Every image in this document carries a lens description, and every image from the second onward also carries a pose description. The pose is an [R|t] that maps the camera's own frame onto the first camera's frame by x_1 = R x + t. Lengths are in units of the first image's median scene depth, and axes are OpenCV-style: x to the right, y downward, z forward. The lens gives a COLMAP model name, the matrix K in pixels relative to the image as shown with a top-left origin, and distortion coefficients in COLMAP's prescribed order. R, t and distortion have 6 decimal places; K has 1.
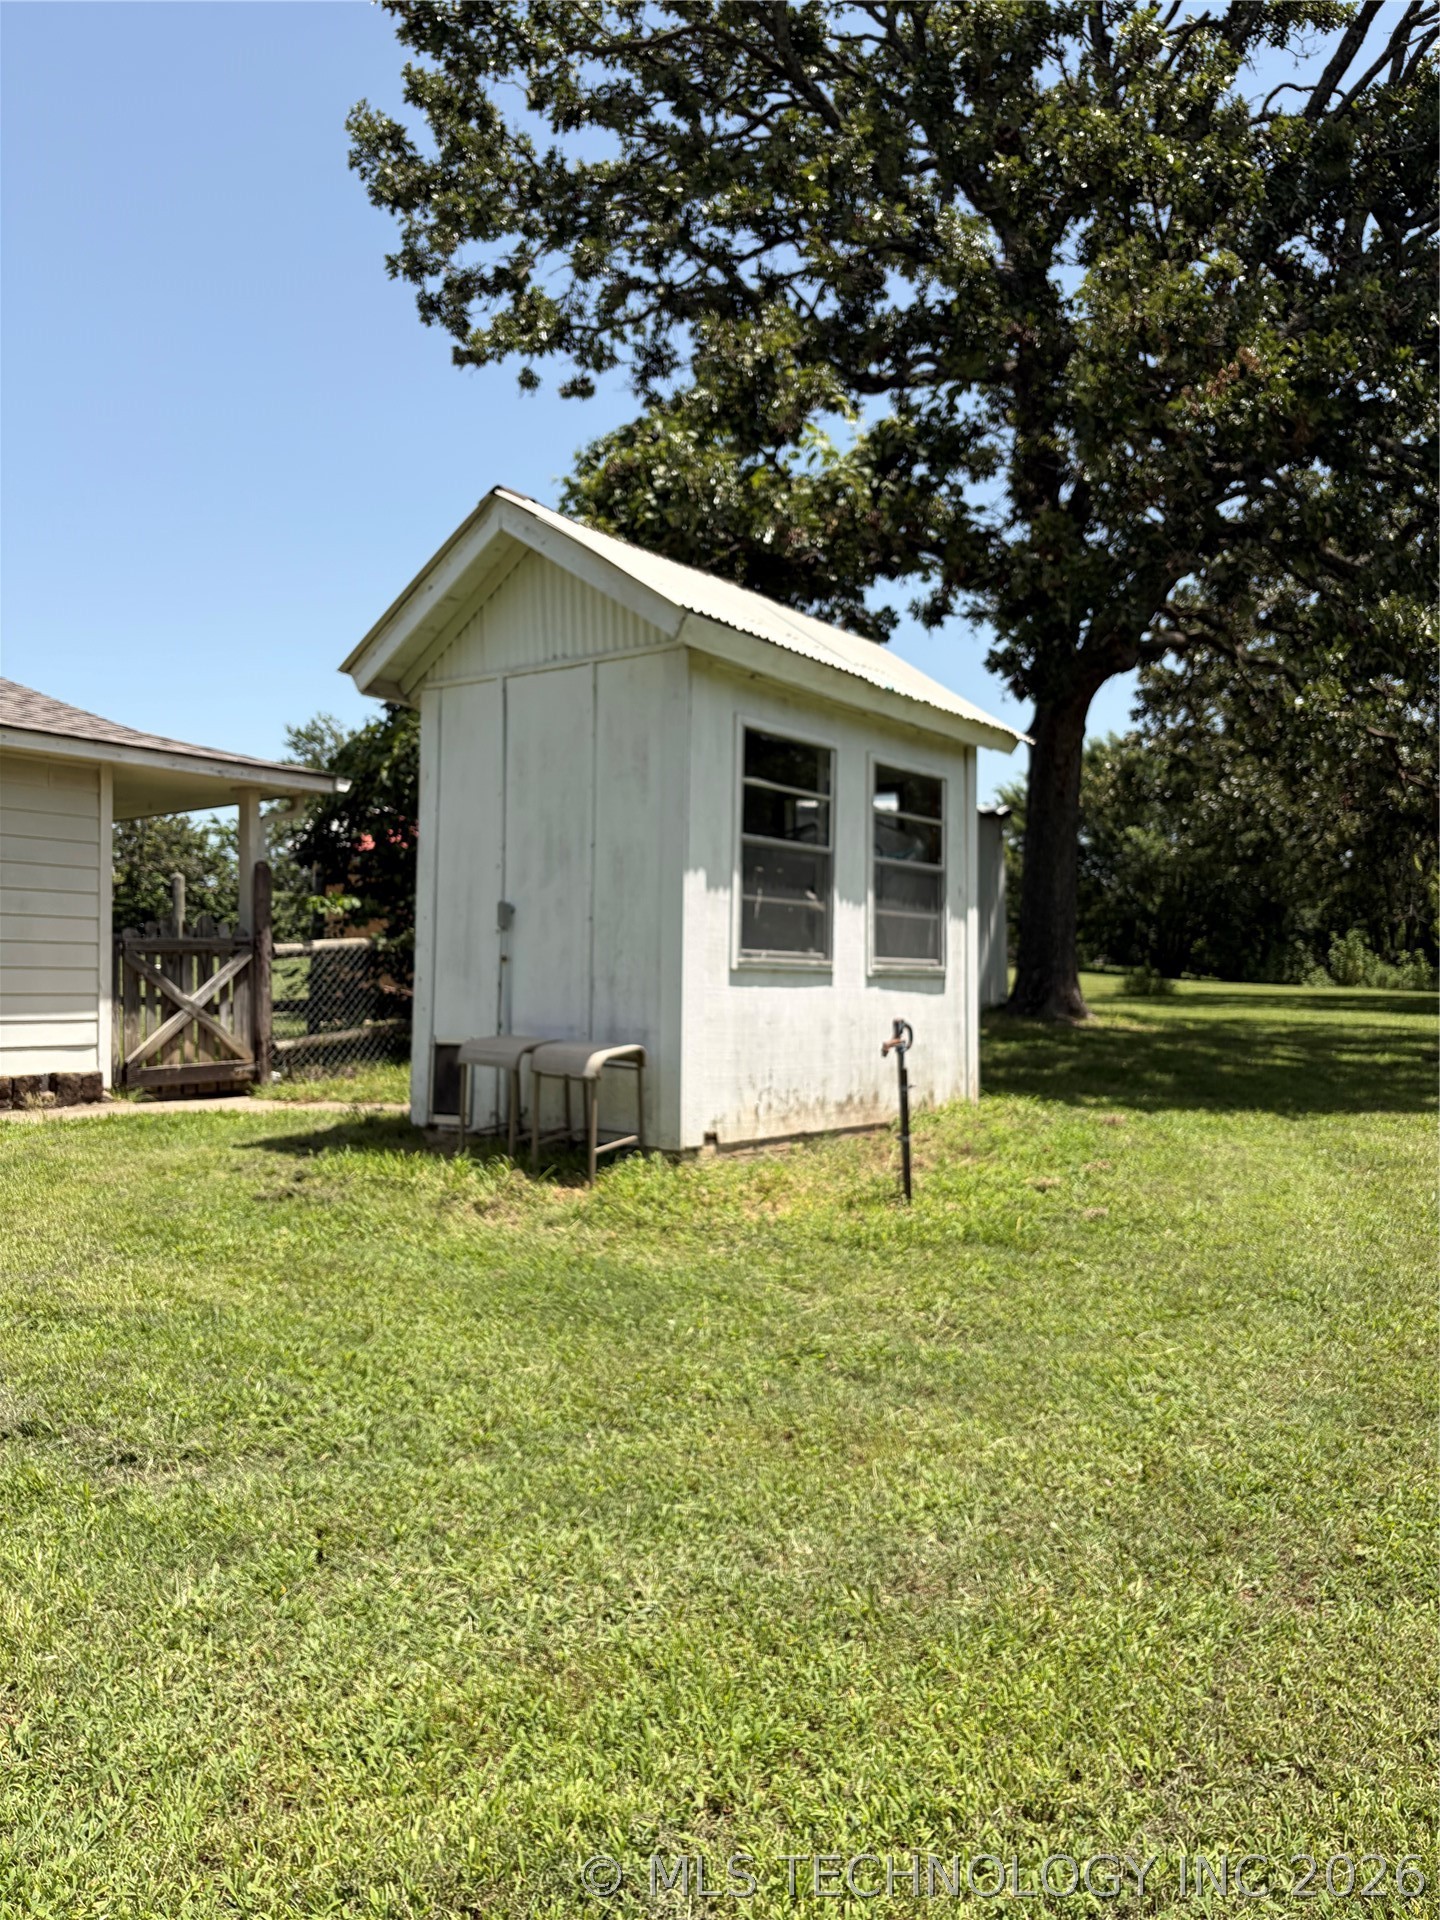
lens RADIAL K [[1445.3, 0, 725.2], [0, 1445.3, 956.1], [0, 0, 1]] dist [0.048633, -0.062573]
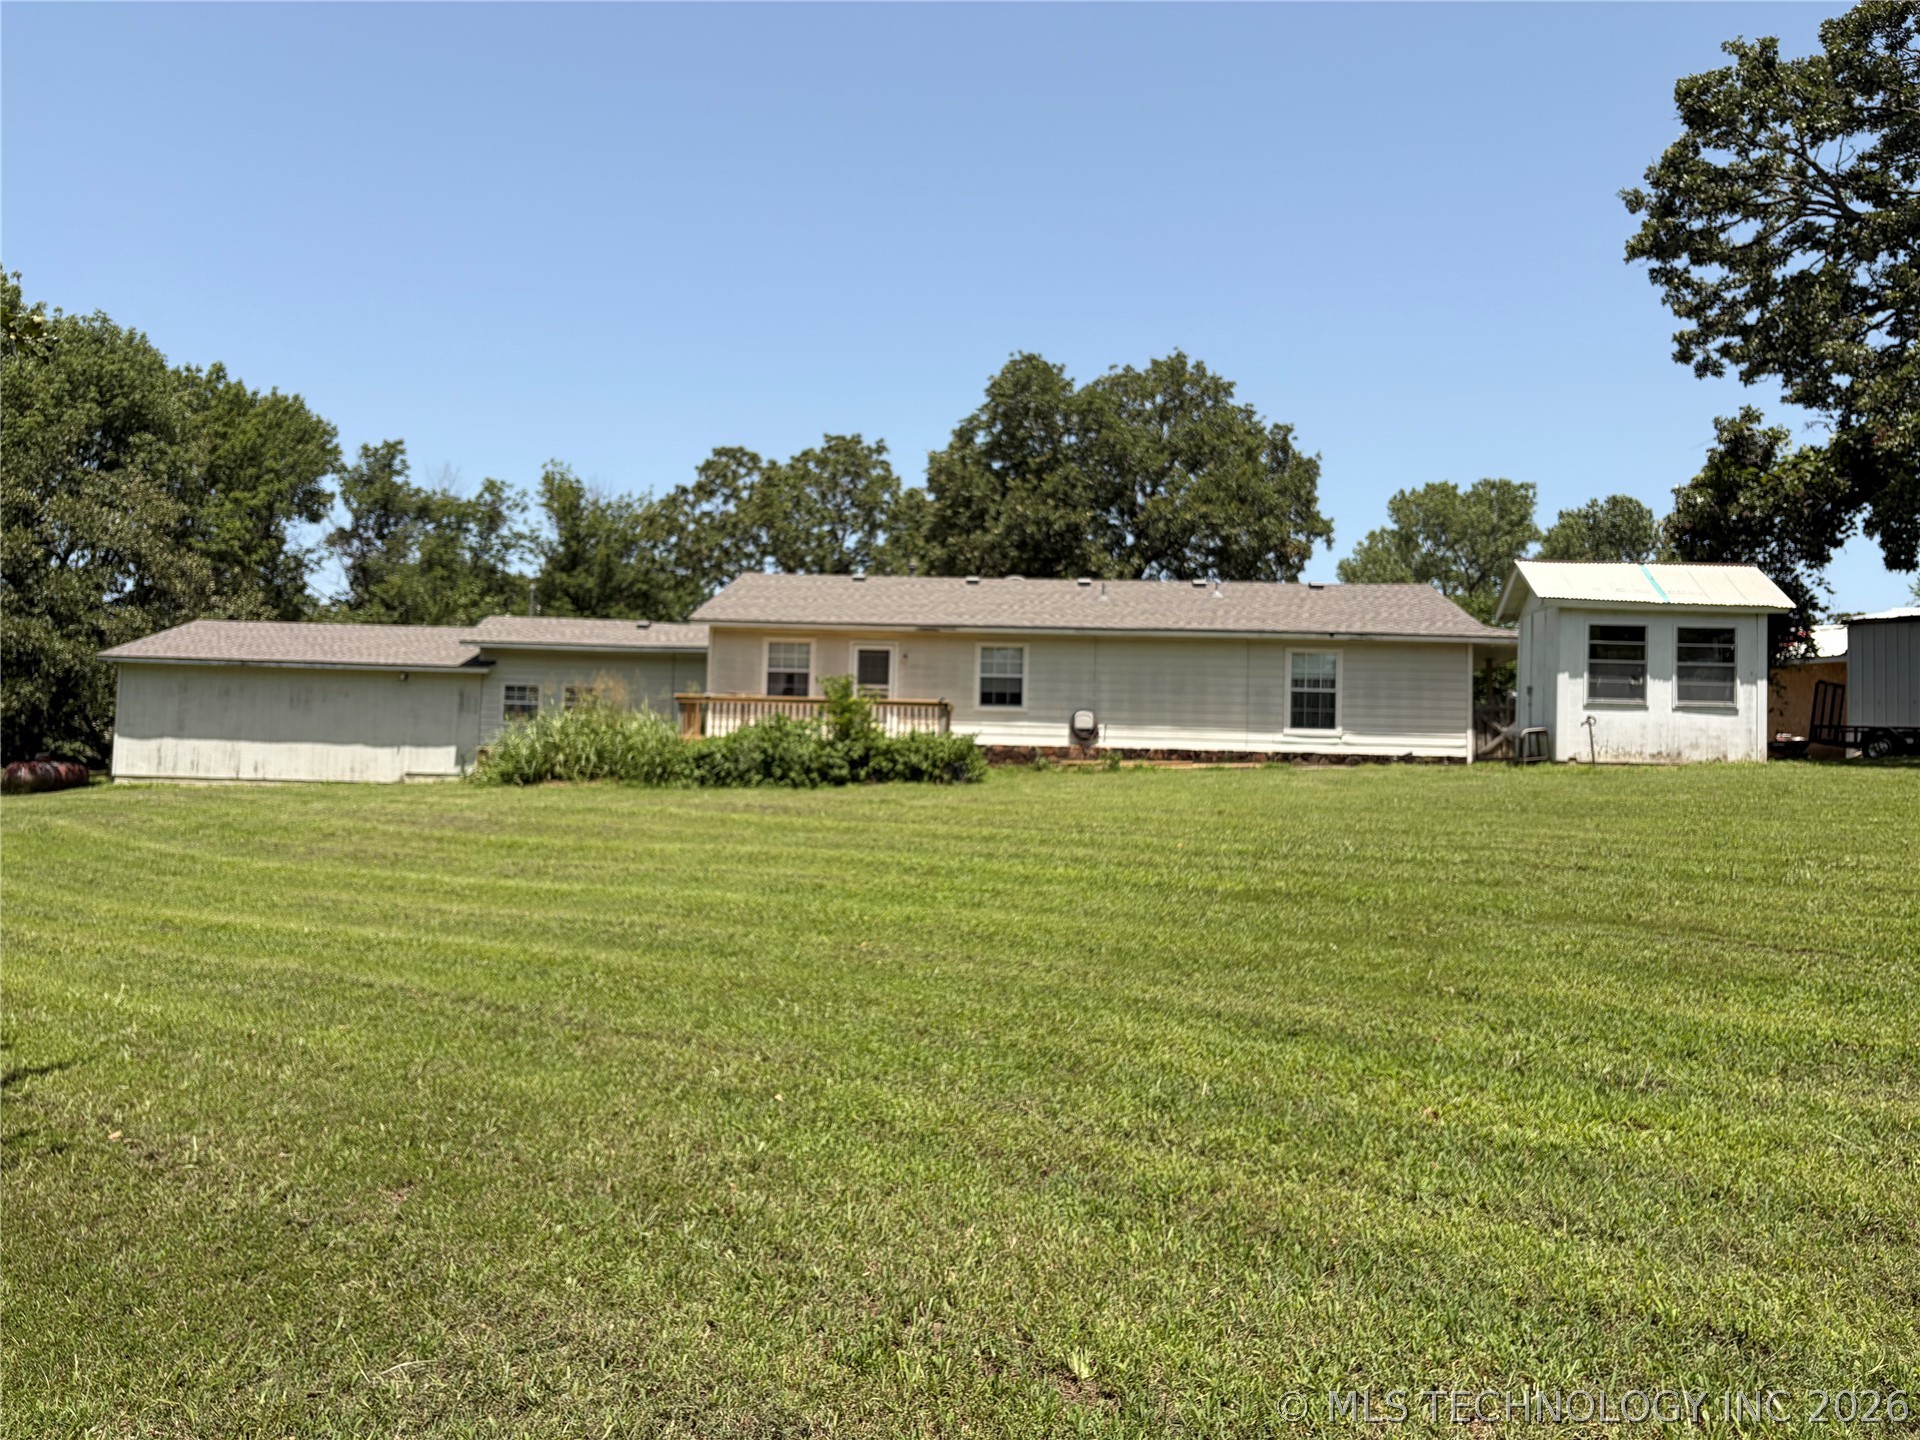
lens RADIAL K [[1445.3, 0, 955.7], [0, 1445.3, 702.8], [0, 0, 1]] dist [0.048633, -0.062573]
pose [[0.541199, -0.036855, -0.840086, 1.694822], [-0.003325, 0.998937, -0.045966, 0.137074], [0.840888, 0.027670, 0.540502, -1.612542]]
